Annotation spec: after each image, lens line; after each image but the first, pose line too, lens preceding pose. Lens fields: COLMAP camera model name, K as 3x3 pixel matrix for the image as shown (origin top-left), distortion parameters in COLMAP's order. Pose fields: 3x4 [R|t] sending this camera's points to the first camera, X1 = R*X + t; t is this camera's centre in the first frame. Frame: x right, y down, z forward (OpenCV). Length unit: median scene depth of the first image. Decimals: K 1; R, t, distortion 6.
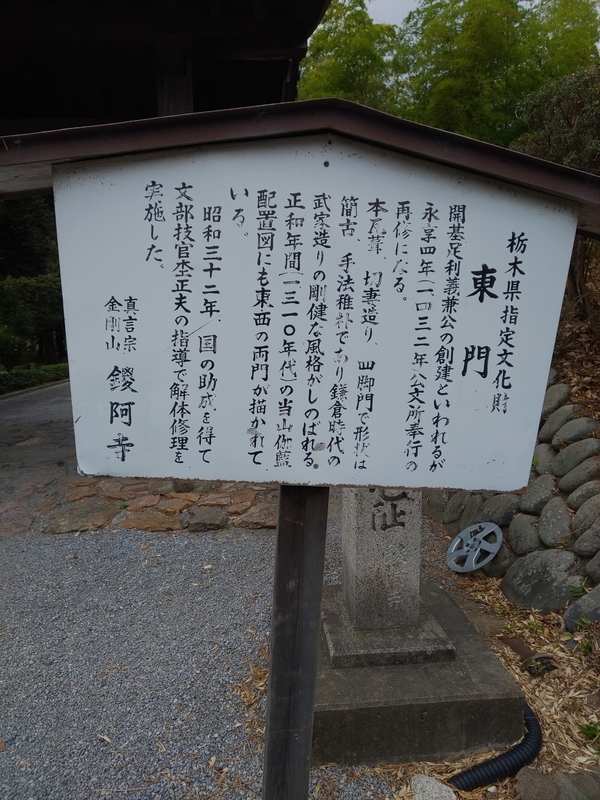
lens RADIAL K [[511.6, 0, 299.9], [0, 511.6, 399.3], [0, 0, 1]] dist [-0.000074, 0.000157]
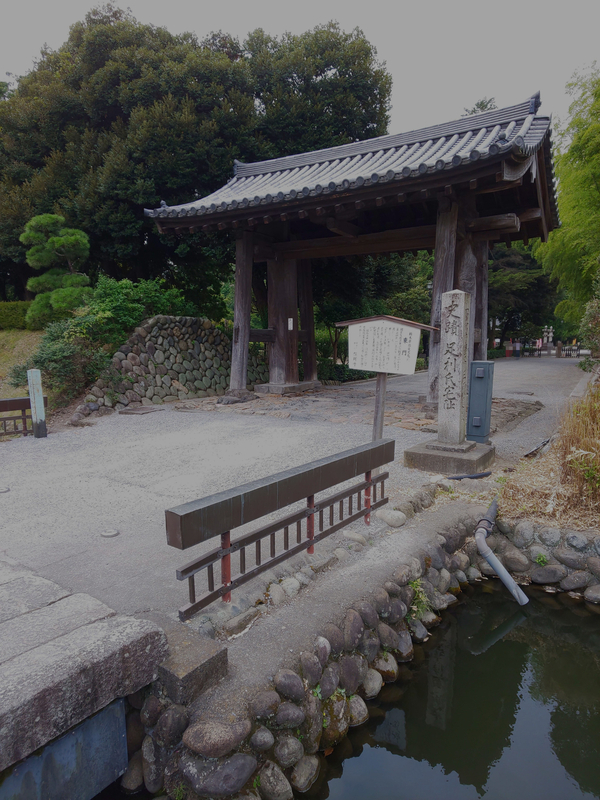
lens RADIAL K [[511.6, 0, 300.5], [0, 511.6, 401.2], [0, 0, 1]] dist [-0.000074, 0.000157]
pose [[0.770532, 0.083473, -0.631912, 3.397646], [-0.079037, 0.996249, 0.035226, 0.399433], [0.632482, 0.022801, 0.774239, -4.656107]]
